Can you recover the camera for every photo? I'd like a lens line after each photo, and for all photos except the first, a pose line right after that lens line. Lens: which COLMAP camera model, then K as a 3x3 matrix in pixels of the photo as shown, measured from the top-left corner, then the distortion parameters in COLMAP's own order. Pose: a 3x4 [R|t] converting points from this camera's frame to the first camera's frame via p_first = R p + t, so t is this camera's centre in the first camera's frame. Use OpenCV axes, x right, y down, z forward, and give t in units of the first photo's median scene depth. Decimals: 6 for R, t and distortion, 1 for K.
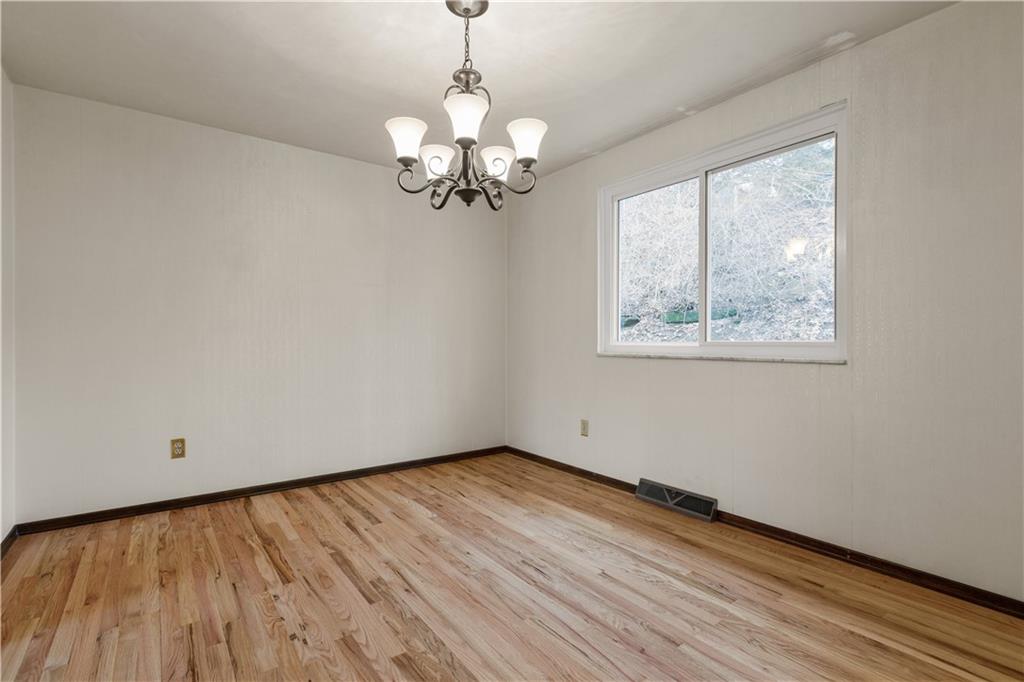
lens RADIAL K [[470.8, 0, 511.9], [0, 470.8, 348.1], [0, 0, 1]] dist [0.012398, -0.000243]
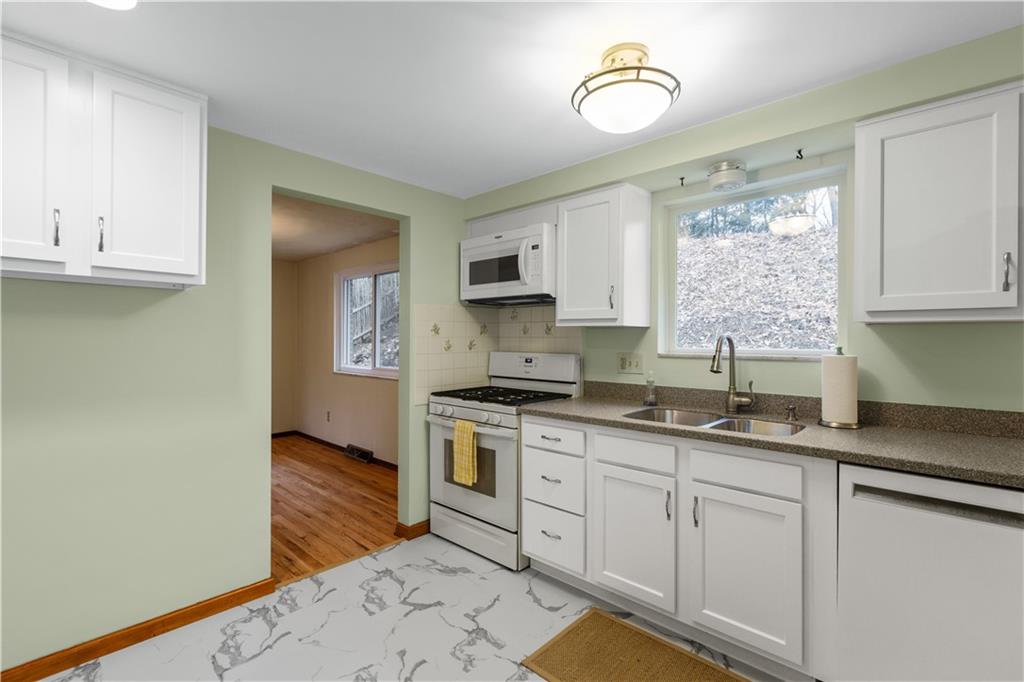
lens RADIAL K [[470.8, 0, 507.8], [0, 470.8, 338.8], [0, 0, 1]] dist [0.012398, -0.000243]
pose [[0.987386, 0.004395, 0.158273, 0.892135], [-0.002541, 0.999926, -0.011917, -0.144881], [-0.158313, 0.011365, 0.987324, -1.261618]]
